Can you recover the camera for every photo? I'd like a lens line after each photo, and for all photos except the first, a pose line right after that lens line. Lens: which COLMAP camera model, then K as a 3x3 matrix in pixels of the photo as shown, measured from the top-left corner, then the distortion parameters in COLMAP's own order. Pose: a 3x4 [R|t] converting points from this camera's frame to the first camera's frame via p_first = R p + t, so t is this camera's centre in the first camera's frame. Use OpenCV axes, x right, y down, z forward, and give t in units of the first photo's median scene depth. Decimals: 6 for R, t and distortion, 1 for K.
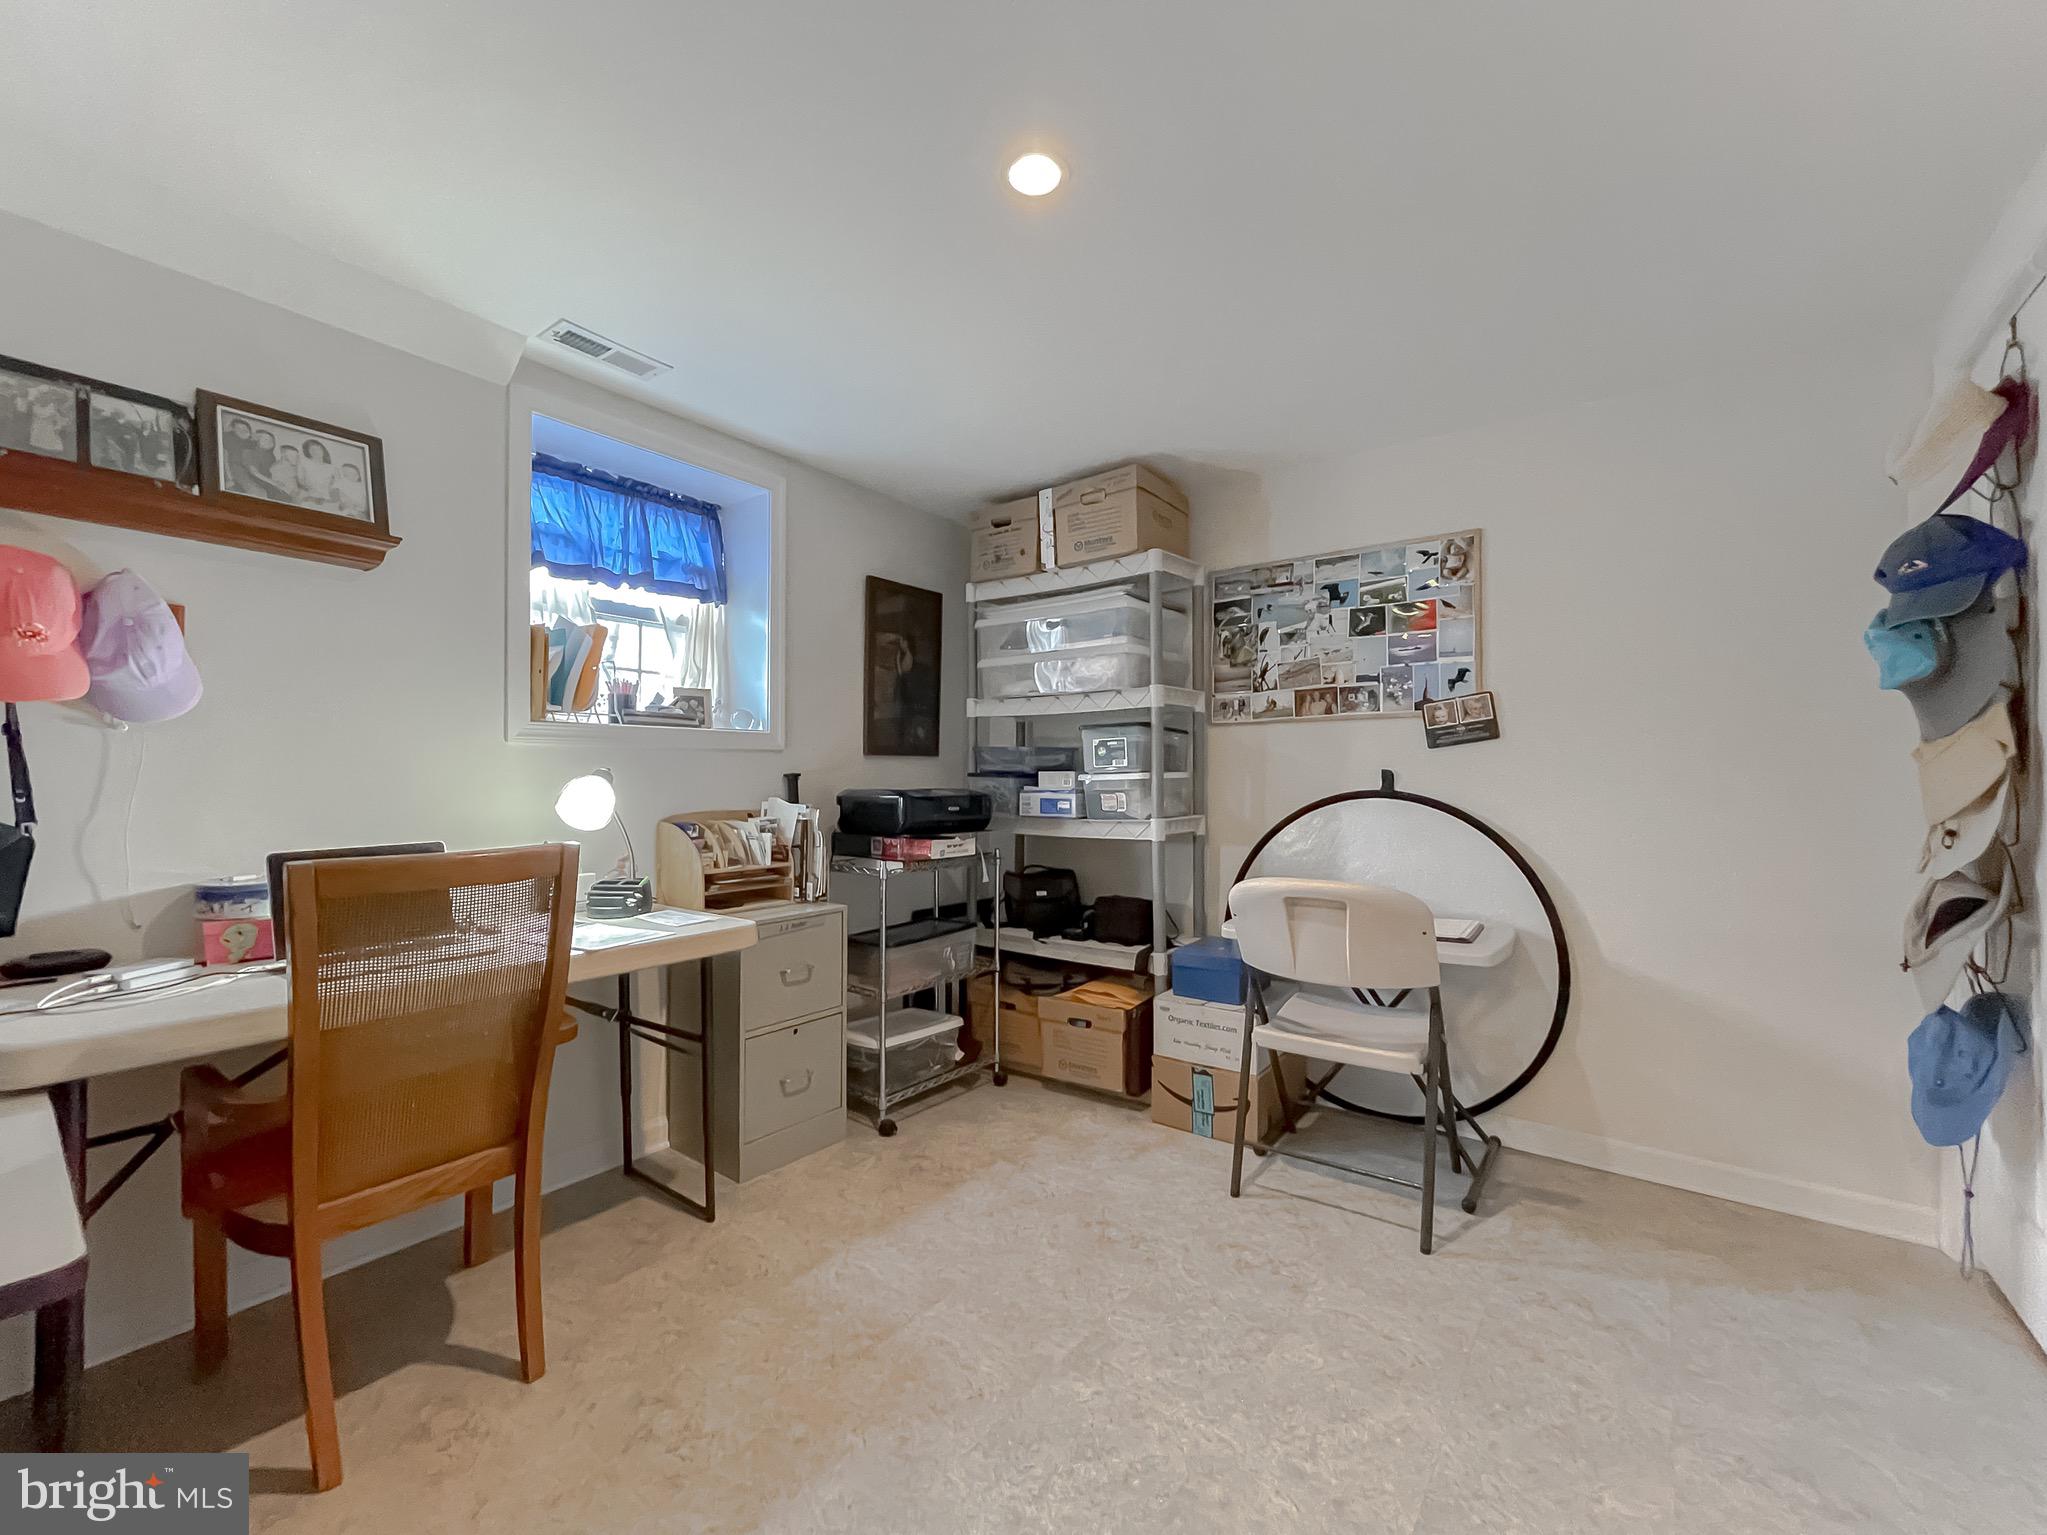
lens RADIAL K [[833.0, 0, 1011.6], [0, 833.0, 772.0], [0, 0, 1]] dist [-0.001927, 0.000078]
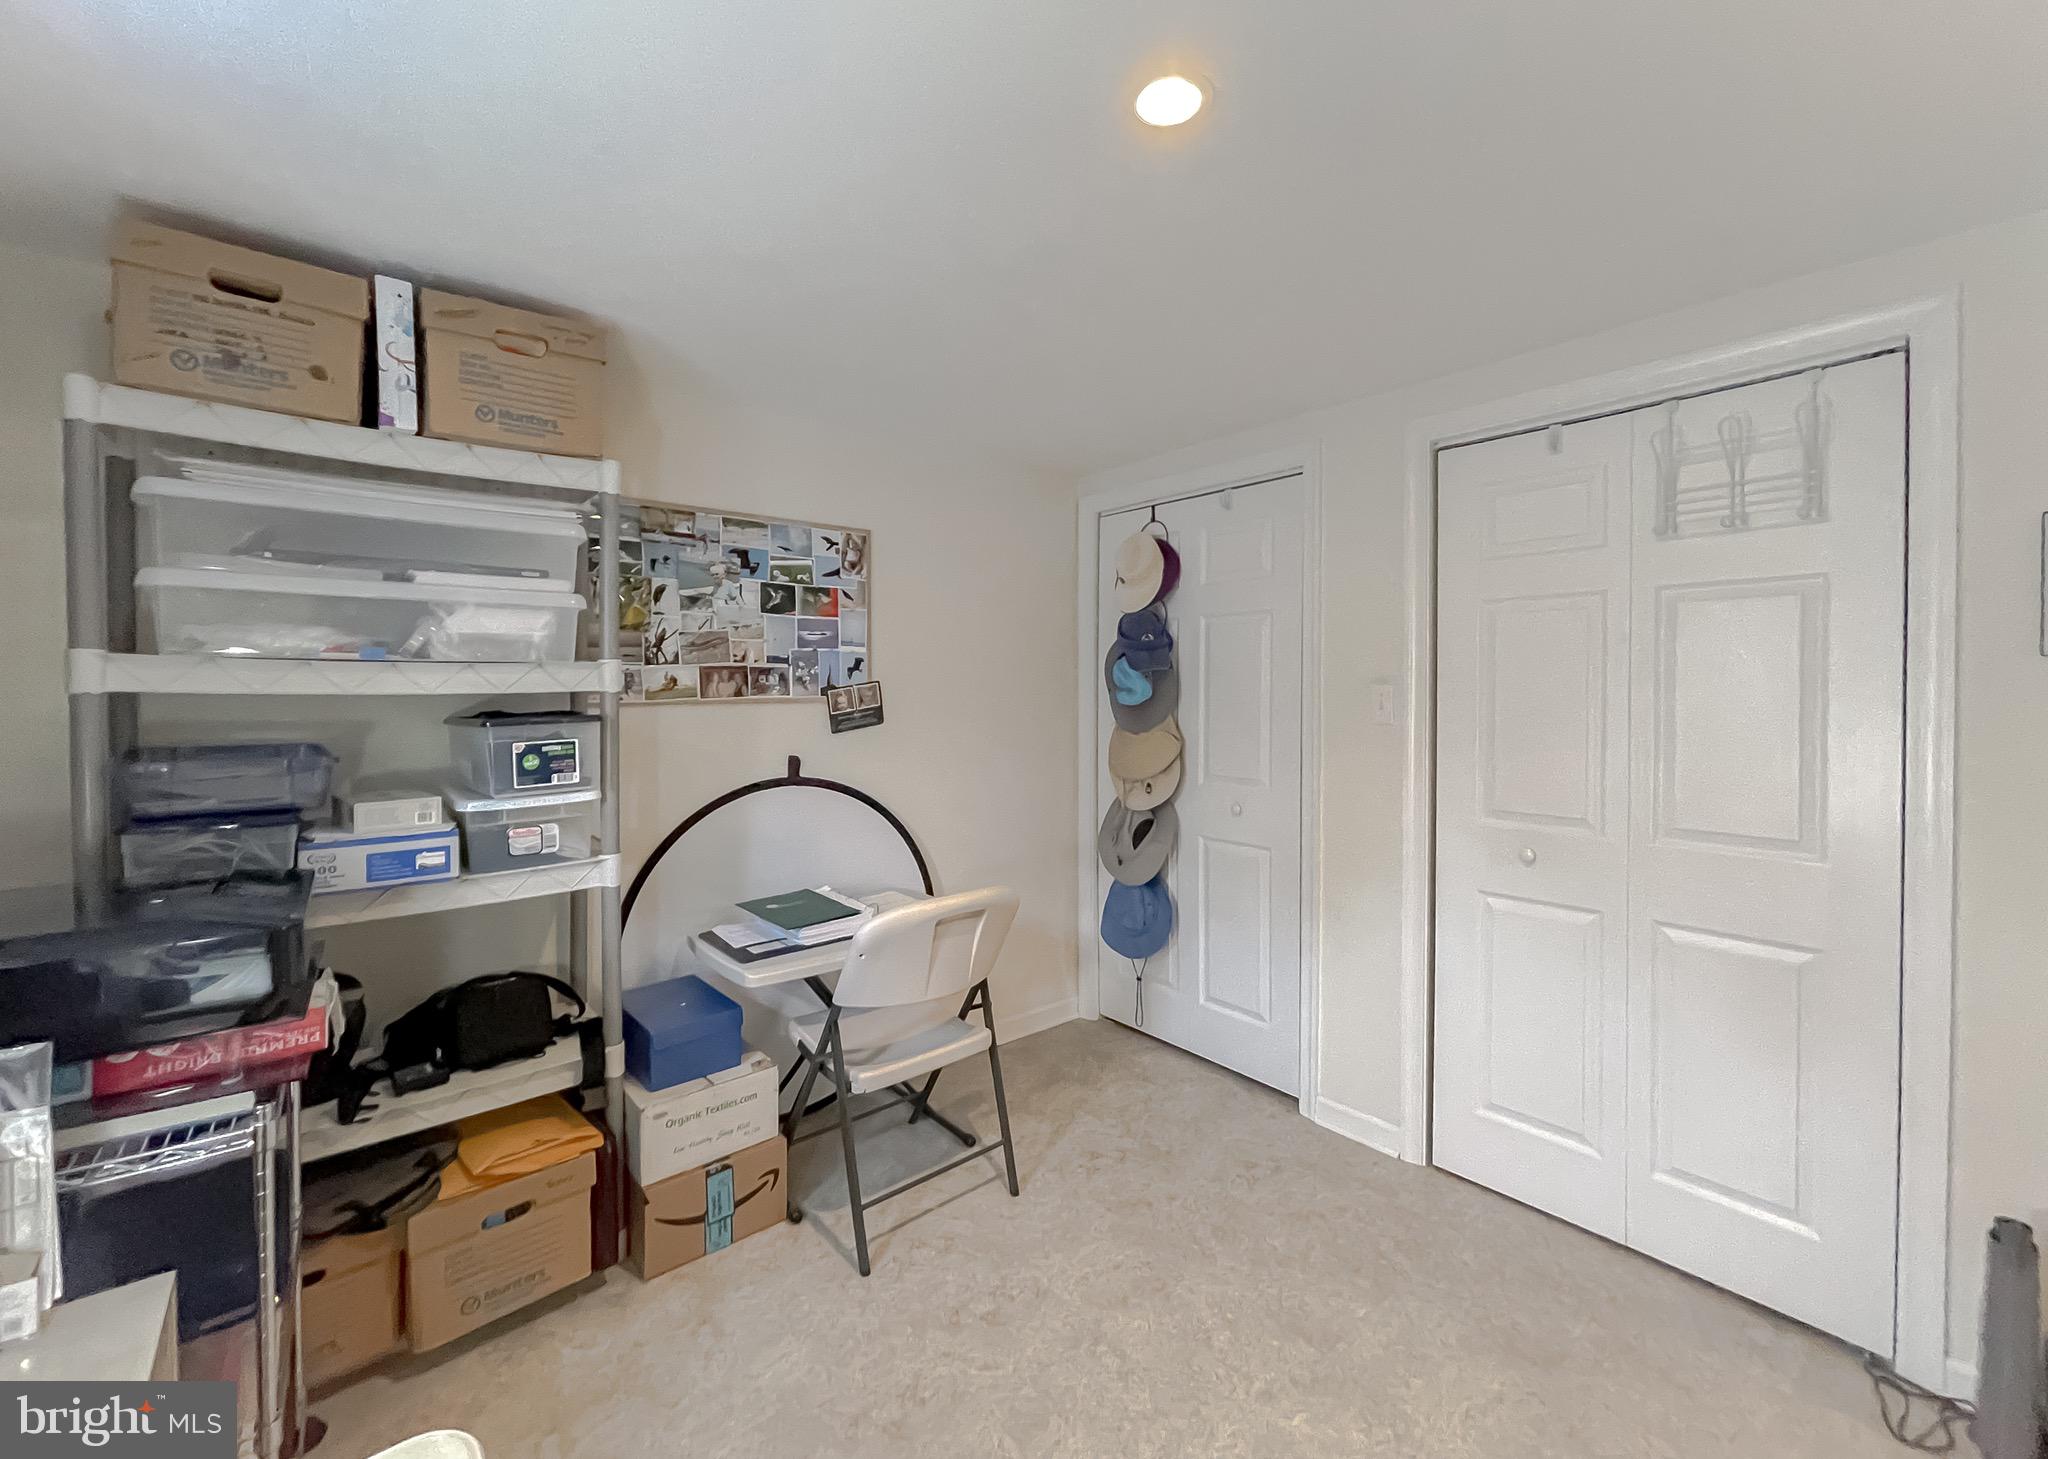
lens RADIAL K [[848.7, 0, 998.6], [0, 848.7, 692.7], [0, 0, 1]] dist [-0.010035, -0.000043]
pose [[0.219432, -0.017008, 0.975479, -0.444460], [-0.012493, 0.999717, 0.020241, -0.096876], [-0.975548, -0.016628, 0.219158, 0.543108]]
